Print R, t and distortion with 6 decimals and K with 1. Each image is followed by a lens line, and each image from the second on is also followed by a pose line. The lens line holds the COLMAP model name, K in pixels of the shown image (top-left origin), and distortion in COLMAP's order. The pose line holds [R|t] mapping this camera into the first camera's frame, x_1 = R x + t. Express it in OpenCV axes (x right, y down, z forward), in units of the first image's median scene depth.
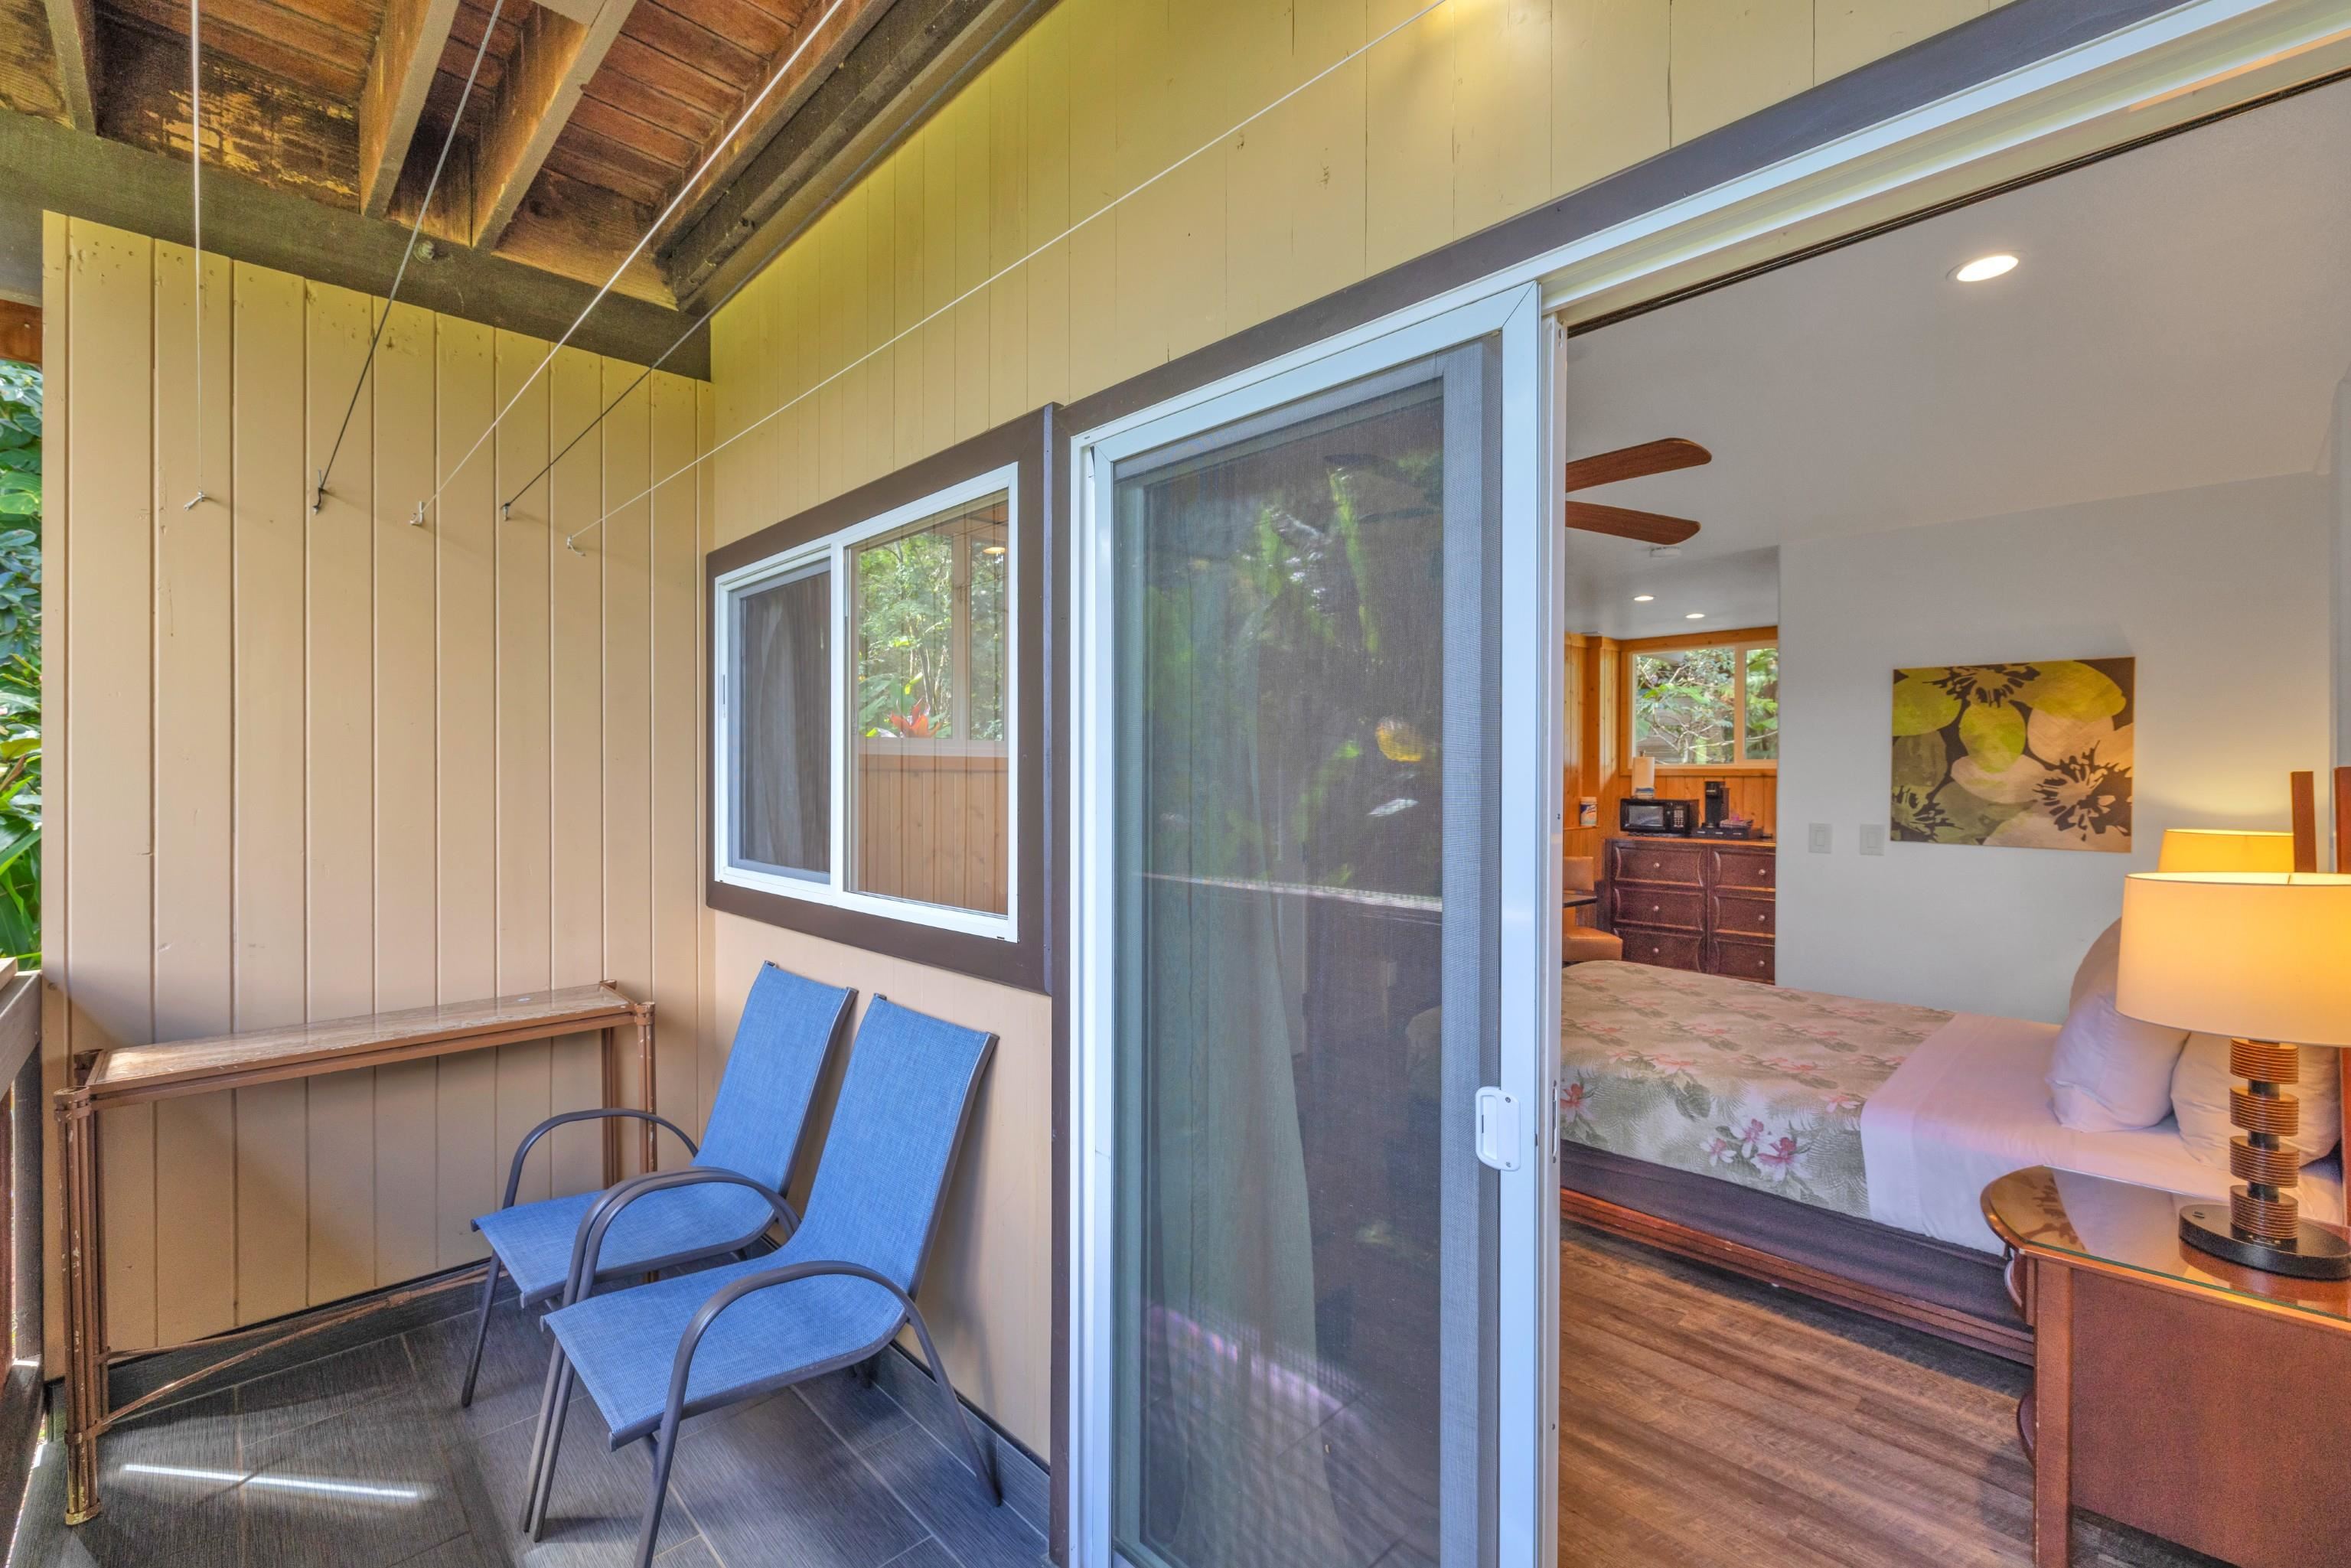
lens RADIAL K [[994.5, 0, 1174.7], [0, 994.5, 785.0], [0, 0, 1]] dist [-0.001027, -0.000093]
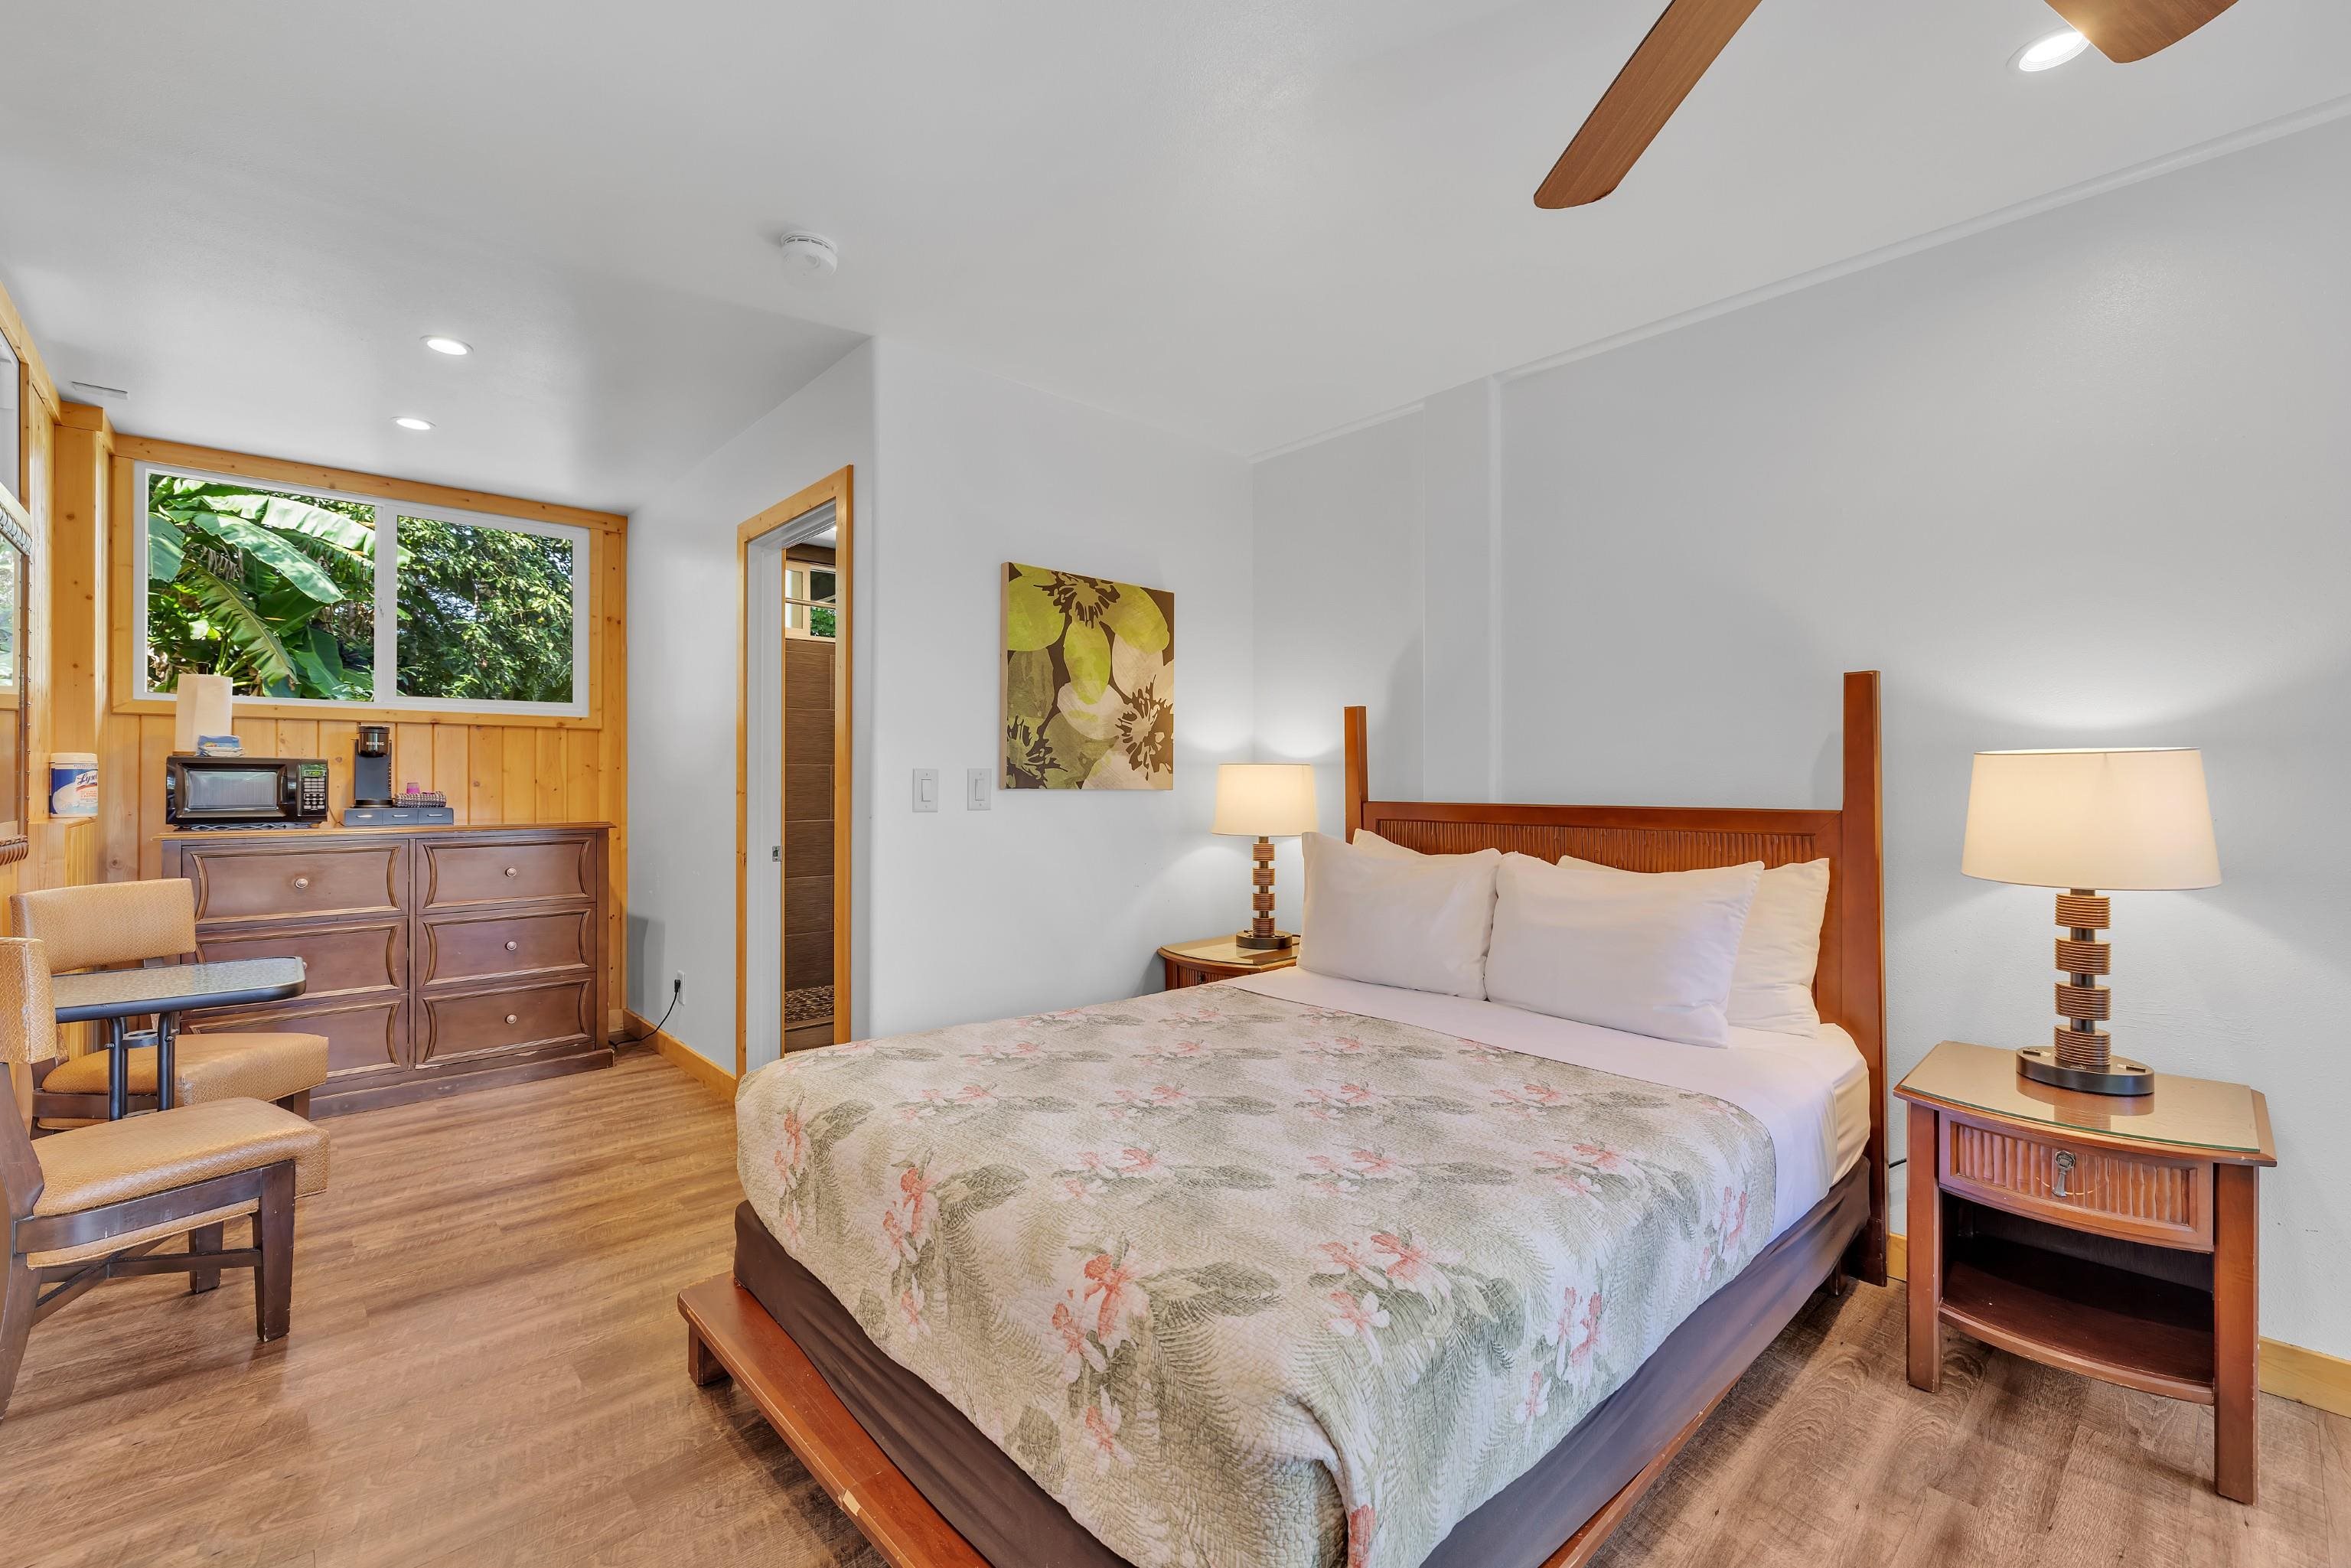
lens RADIAL K [[1014.5, 0, 1175.7], [0, 1014.5, 761.9], [0, 0, 1]] dist [-0.000493, -0.000179]
pose [[0.021183, 0.016596, 0.999638, -0.044350], [0.011397, 0.999793, -0.016840, 0.052927], [-0.999711, 0.011749, 0.020989, 0.907471]]
